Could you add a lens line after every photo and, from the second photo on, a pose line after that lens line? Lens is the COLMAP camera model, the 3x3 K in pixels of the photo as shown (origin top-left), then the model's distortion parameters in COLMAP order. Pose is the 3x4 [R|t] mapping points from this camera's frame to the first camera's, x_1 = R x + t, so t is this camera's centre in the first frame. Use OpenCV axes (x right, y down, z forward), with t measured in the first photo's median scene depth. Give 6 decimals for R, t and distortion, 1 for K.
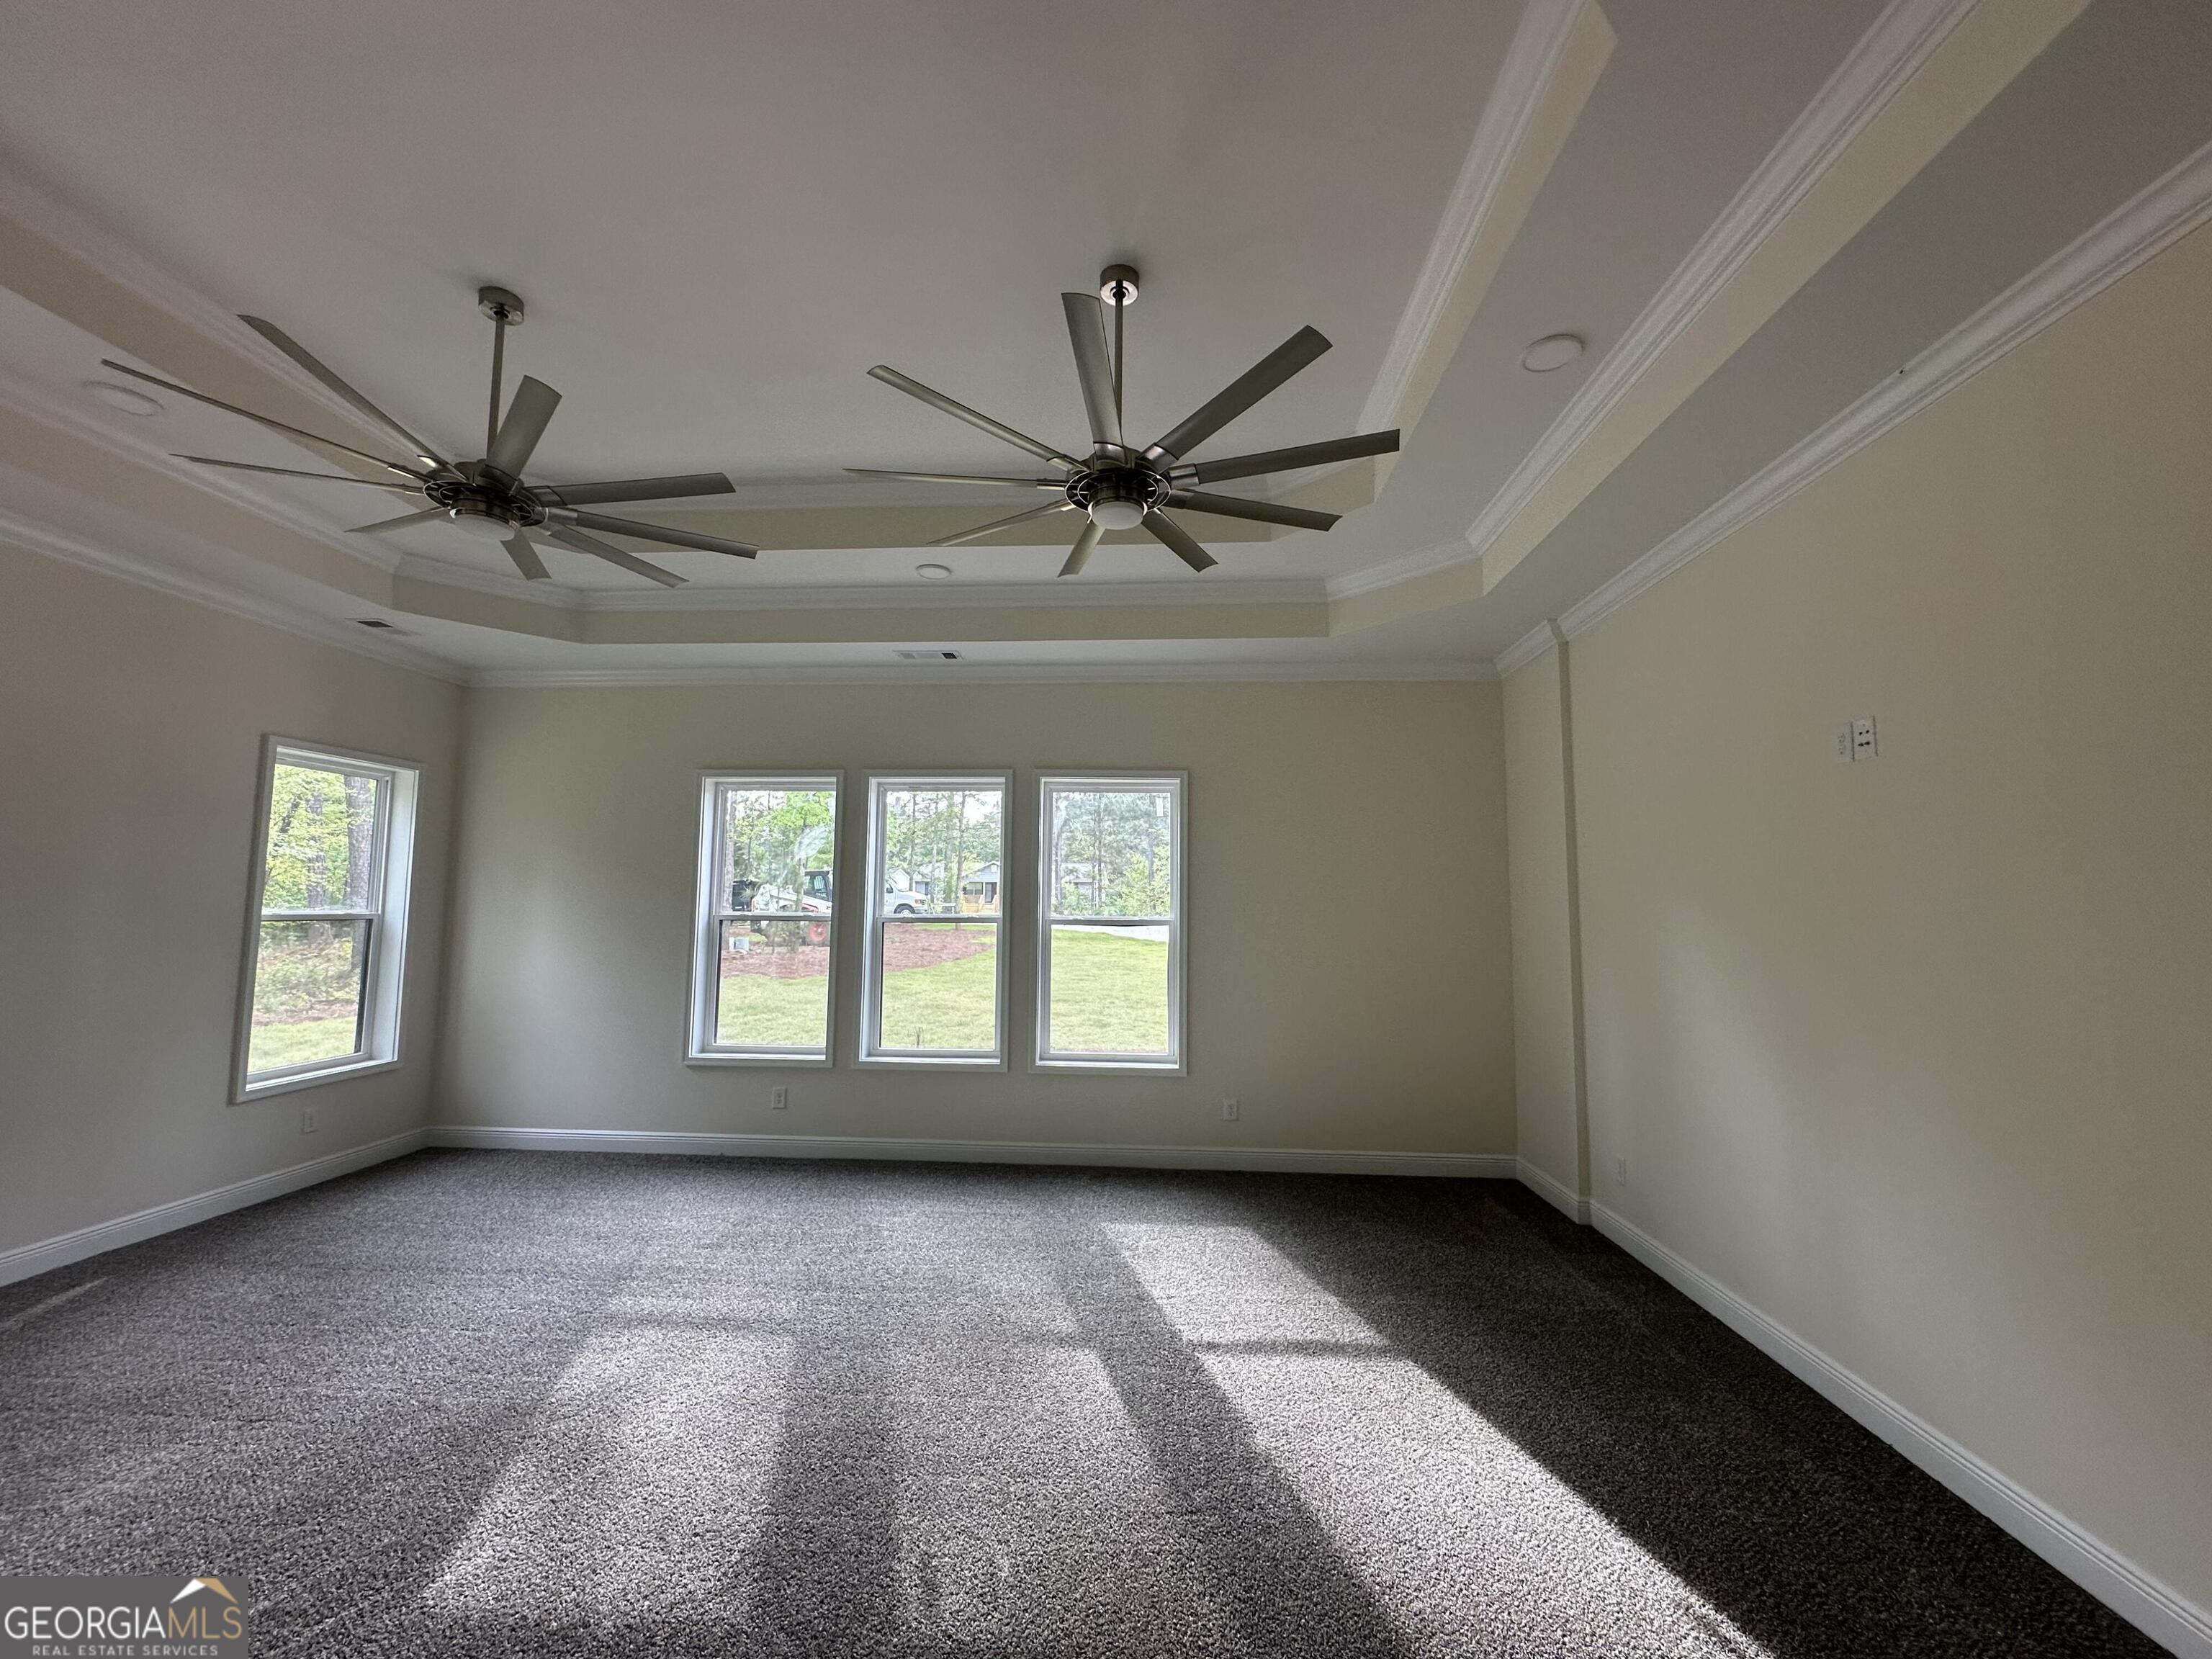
lens RADIAL K [[891.6, 0, 1106.7], [0, 891.6, 826.1], [0, 0, 1]] dist [-0.000546, -0.000013]
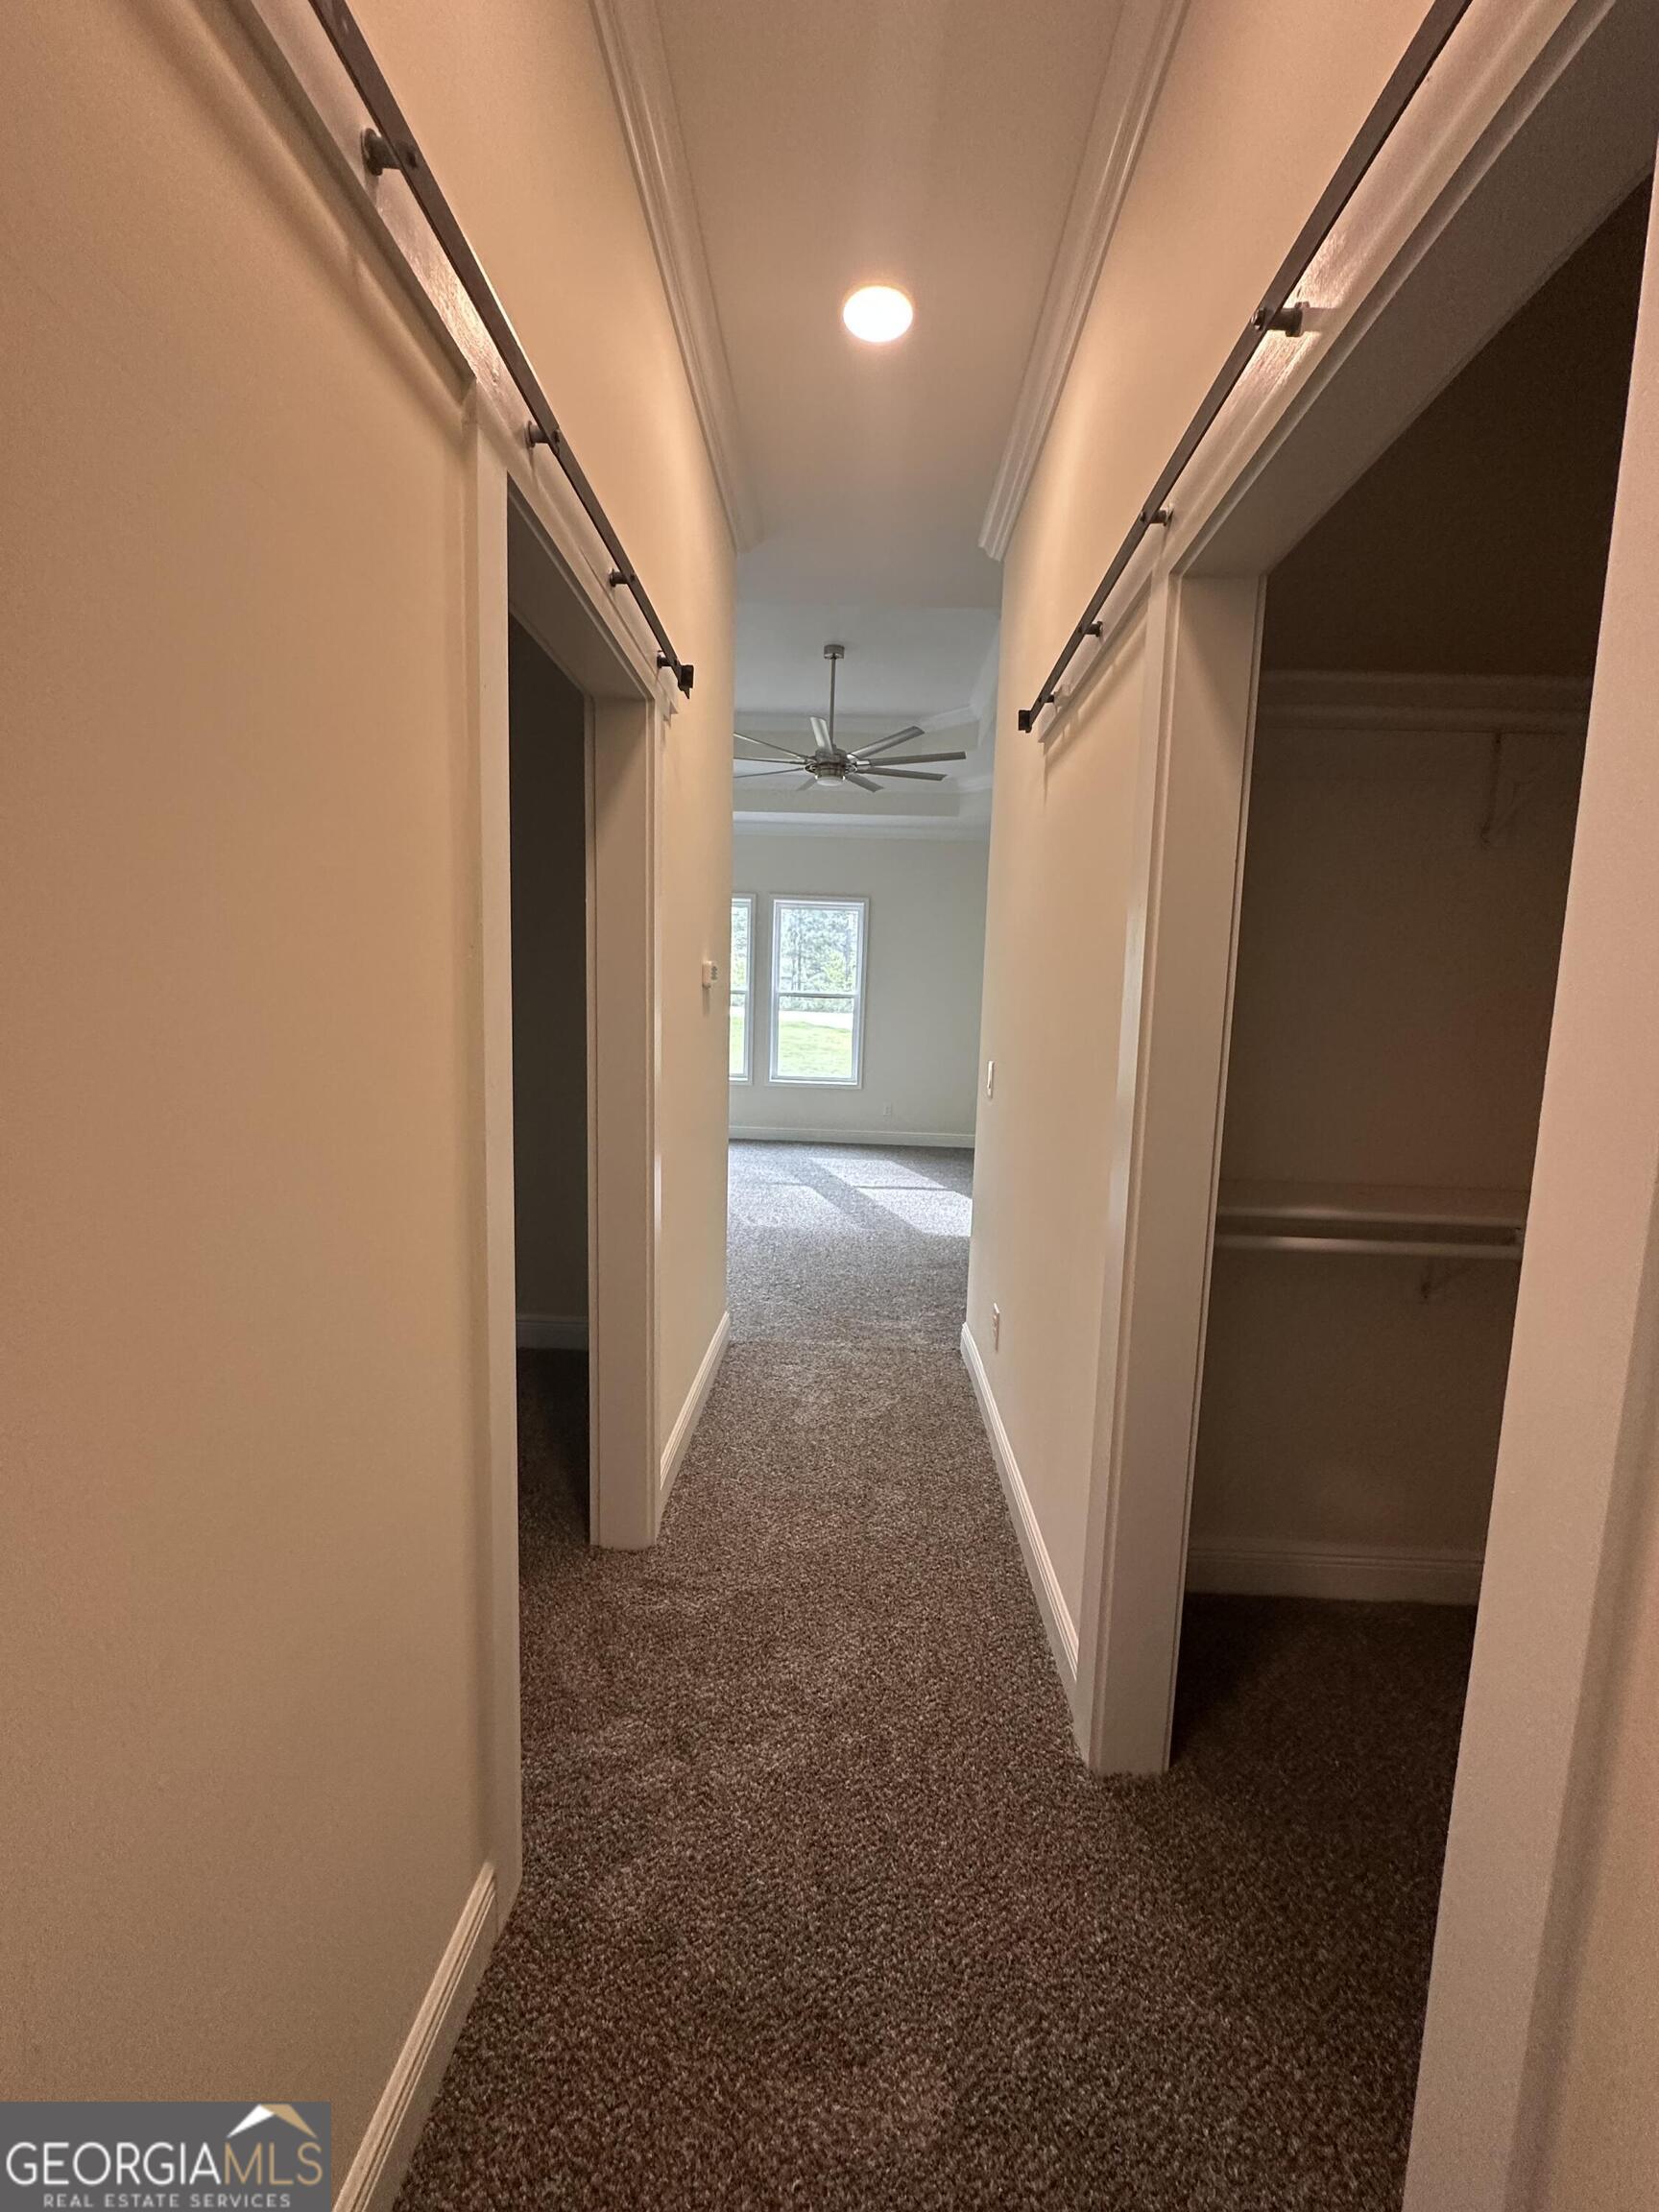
lens RADIAL K [[891.6, 0, 825.9], [0, 891.6, 1105.7], [0, 0, 1]] dist [-0.000546, -0.000013]
pose [[0.999490, 0.016507, 0.027319, -0.019411], [-0.021710, 0.978988, 0.202759, -0.020293], [-0.023398, -0.203249, 0.978847, -0.553621]]
